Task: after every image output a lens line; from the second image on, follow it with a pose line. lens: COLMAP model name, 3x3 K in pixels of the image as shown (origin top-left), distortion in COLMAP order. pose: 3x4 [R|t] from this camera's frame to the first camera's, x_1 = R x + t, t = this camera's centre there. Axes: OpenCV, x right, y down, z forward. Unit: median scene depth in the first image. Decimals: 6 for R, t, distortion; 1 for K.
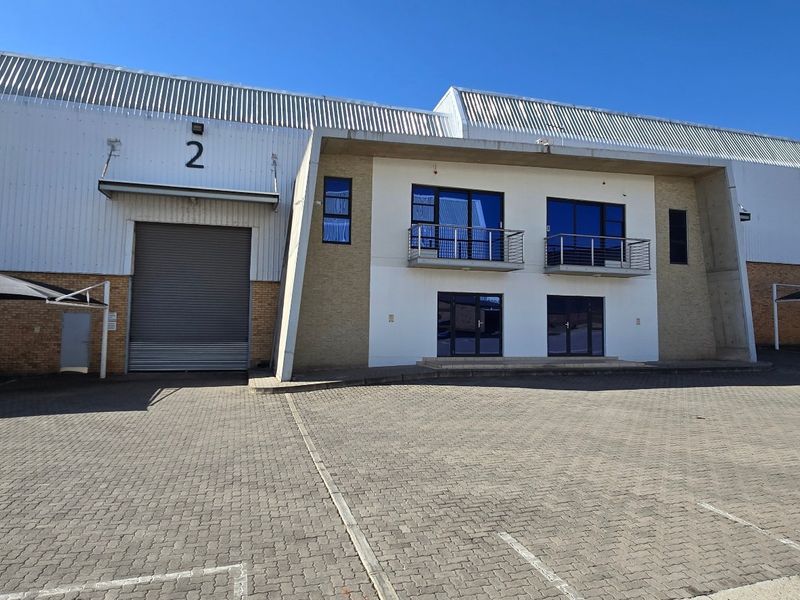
lens RADIAL K [[524.6, 0, 399.9], [0, 524.6, 295.6], [0, 0, 1]] dist [0.011320, 0.002340]
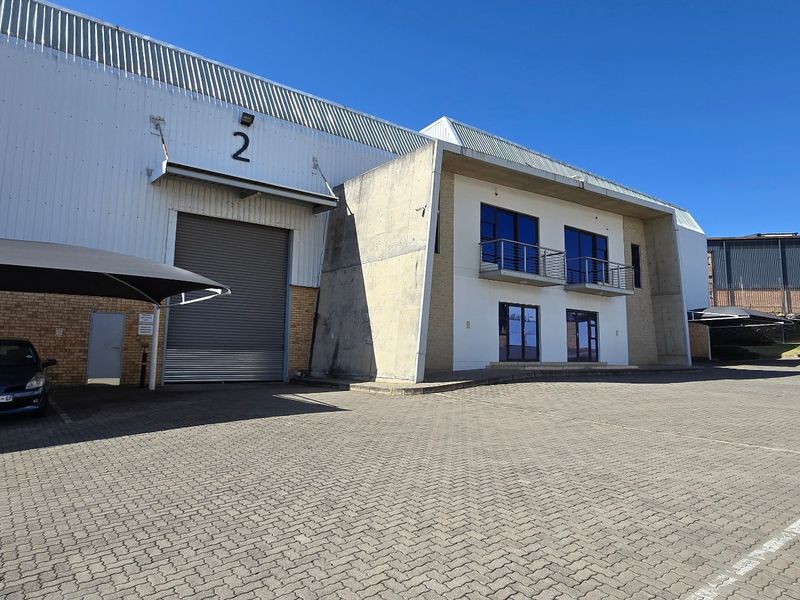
lens RADIAL K [[524.6, 0, 398.1], [0, 524.6, 296.3], [0, 0, 1]] dist [0.011320, 0.002340]
pose [[0.931872, 0.038268, 0.360764, -0.472470], [-0.022660, 0.998619, -0.047398, 0.033995], [-0.362079, 0.035994, 0.931452, 0.048388]]
